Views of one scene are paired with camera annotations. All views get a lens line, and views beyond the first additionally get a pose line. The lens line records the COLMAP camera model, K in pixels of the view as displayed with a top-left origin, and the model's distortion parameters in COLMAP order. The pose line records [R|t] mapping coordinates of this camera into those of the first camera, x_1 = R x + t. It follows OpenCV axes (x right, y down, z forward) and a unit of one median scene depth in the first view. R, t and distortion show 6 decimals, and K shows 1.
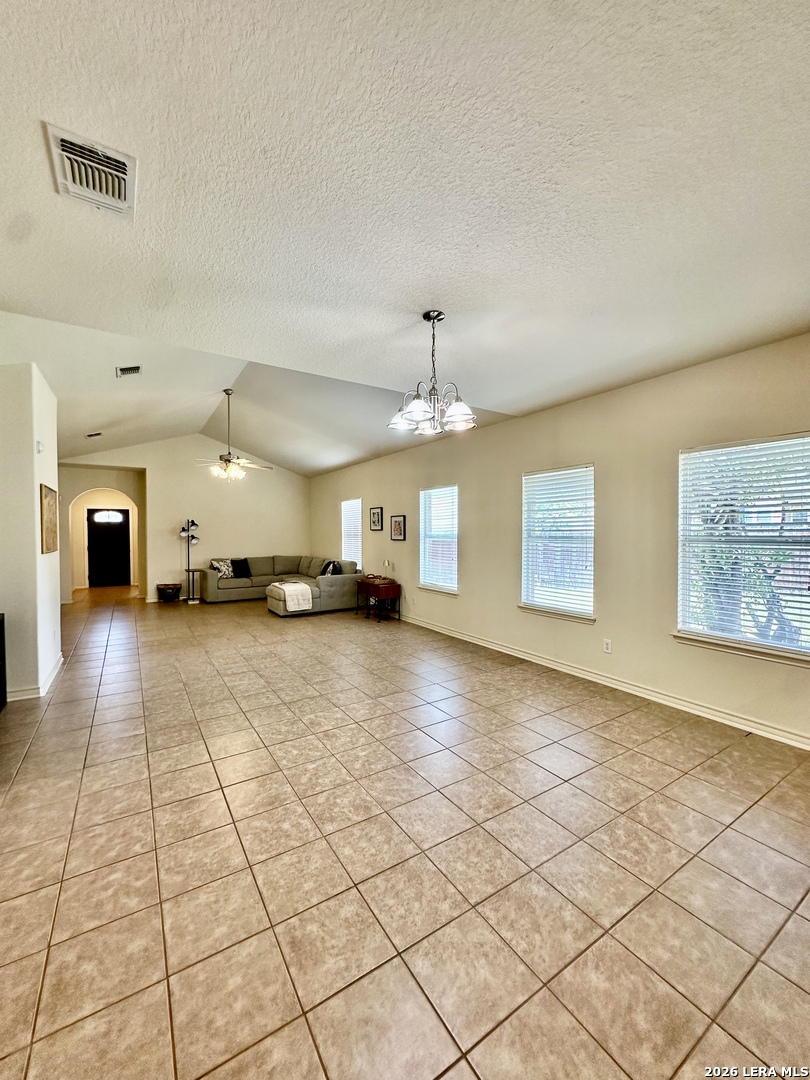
lens RADIAL K [[432.2, 0, 405.0], [0, 432.2, 540.0], [0, 0, 1]] dist [0.002072, 0.000374]
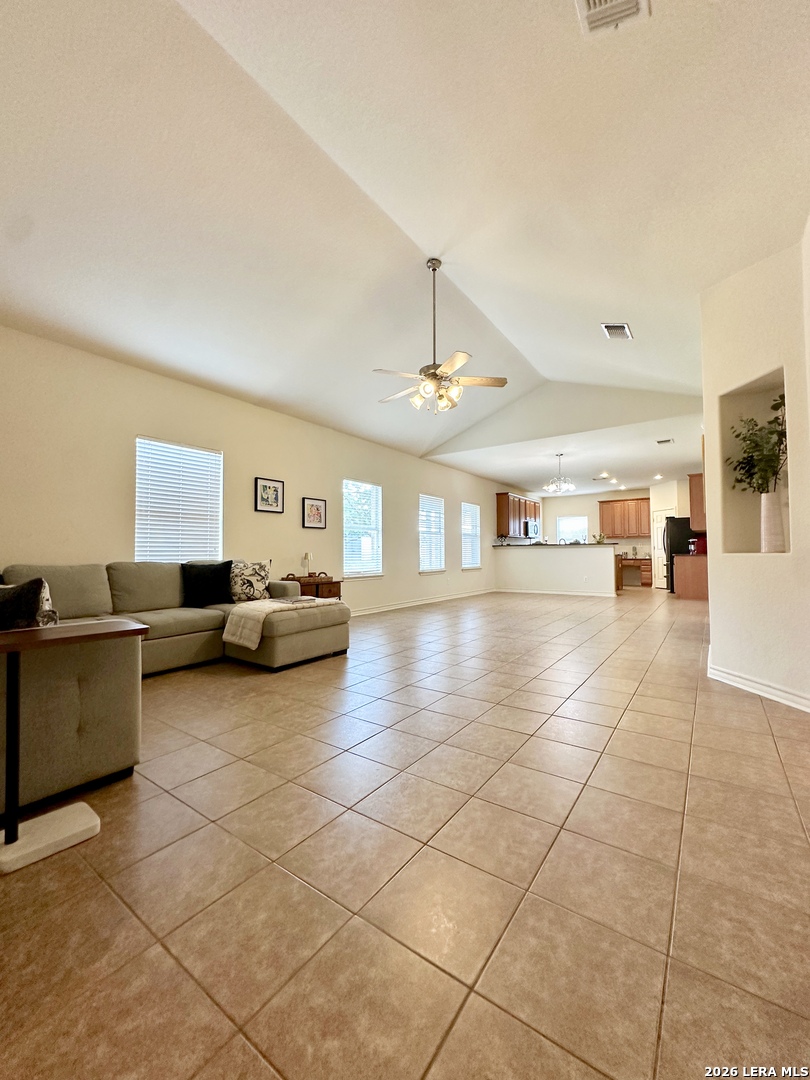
lens RADIAL K [[432.2, 0, 405.0], [0, 432.2, 540.0], [0, 0, 1]] dist [0.002072, 0.000374]
pose [[-0.367237, 0.032715, 0.929552, -0.771286], [0.023606, 0.999387, -0.025847, 0.043986], [-0.929828, 0.012451, -0.367784, 1.035448]]
